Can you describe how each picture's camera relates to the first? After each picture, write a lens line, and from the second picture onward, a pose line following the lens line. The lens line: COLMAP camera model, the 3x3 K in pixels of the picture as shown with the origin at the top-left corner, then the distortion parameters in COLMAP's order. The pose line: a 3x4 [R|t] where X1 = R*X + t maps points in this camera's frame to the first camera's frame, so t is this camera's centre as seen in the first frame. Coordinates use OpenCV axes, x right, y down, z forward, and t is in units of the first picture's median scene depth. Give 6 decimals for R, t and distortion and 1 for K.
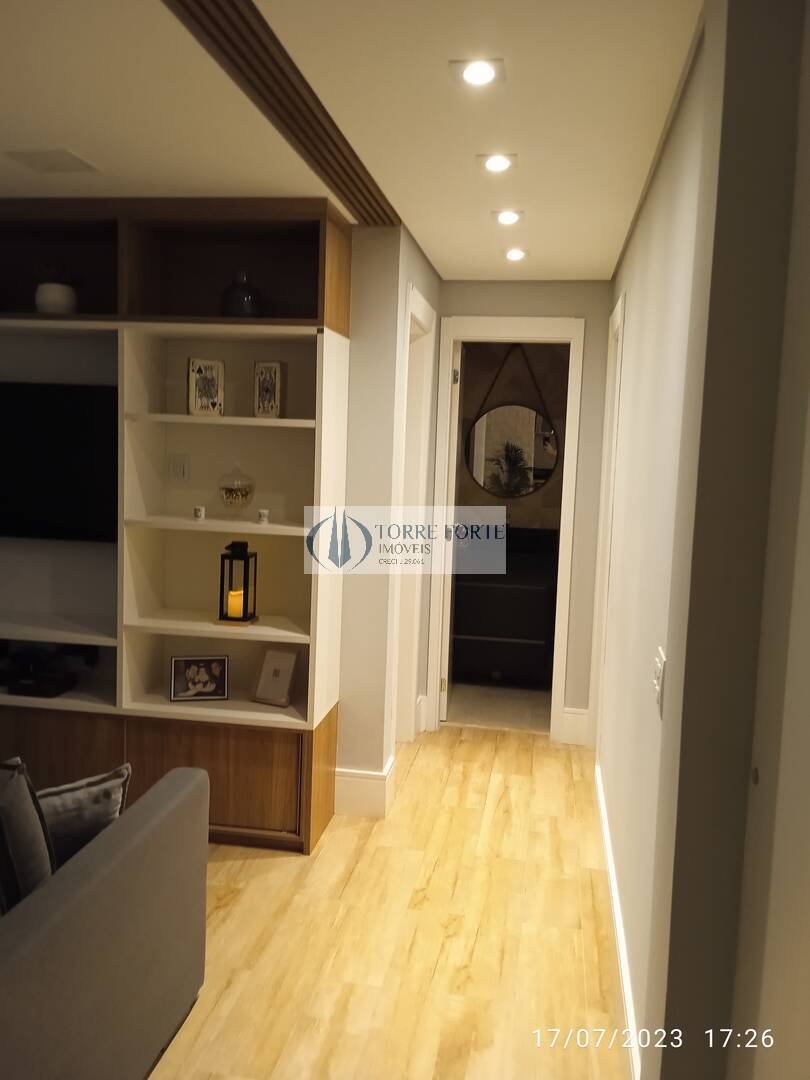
lens RADIAL K [[905.9, 0, 414.2], [0, 905.9, 537.1], [0, 0, 1]] dist [0.108232, -0.181903]
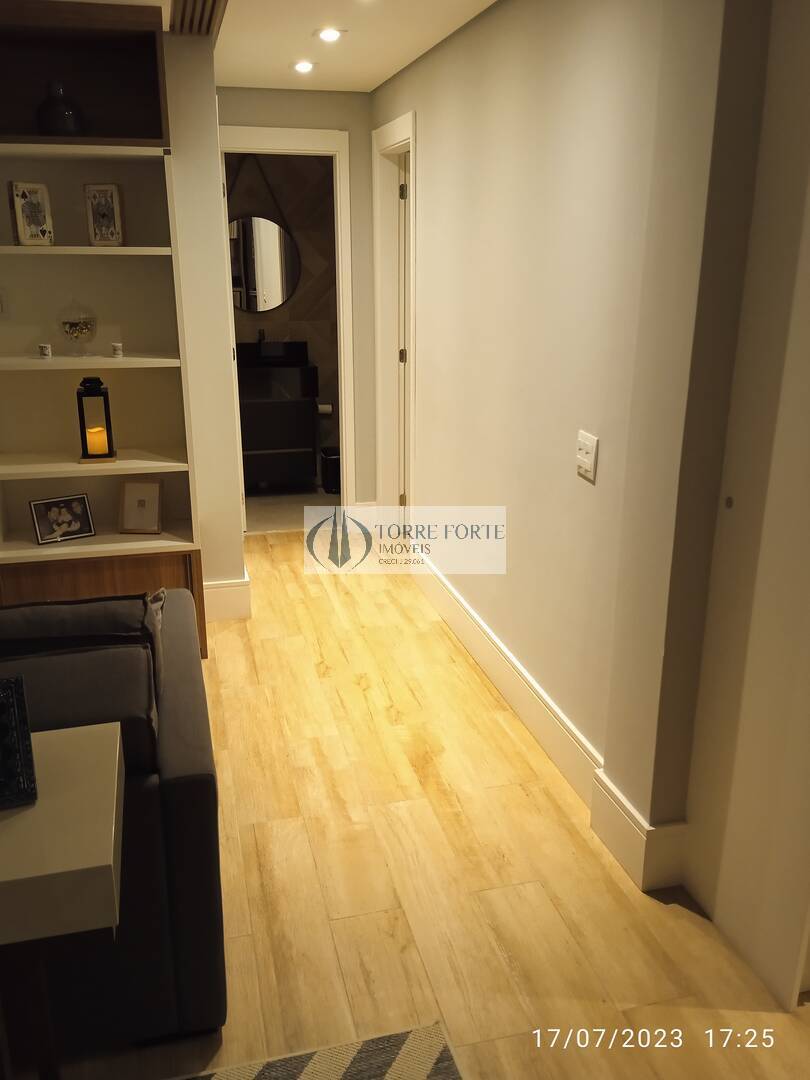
lens RADIAL K [[905.9, 0, 395.2], [0, 905.9, 537.6], [0, 0, 1]] dist [0.108232, -0.181903]
pose [[0.916207, -0.154804, 0.369596, -0.287294], [0.075032, 0.972325, 0.221256, -0.021730], [-0.393619, -0.174985, 0.902466, -0.059247]]
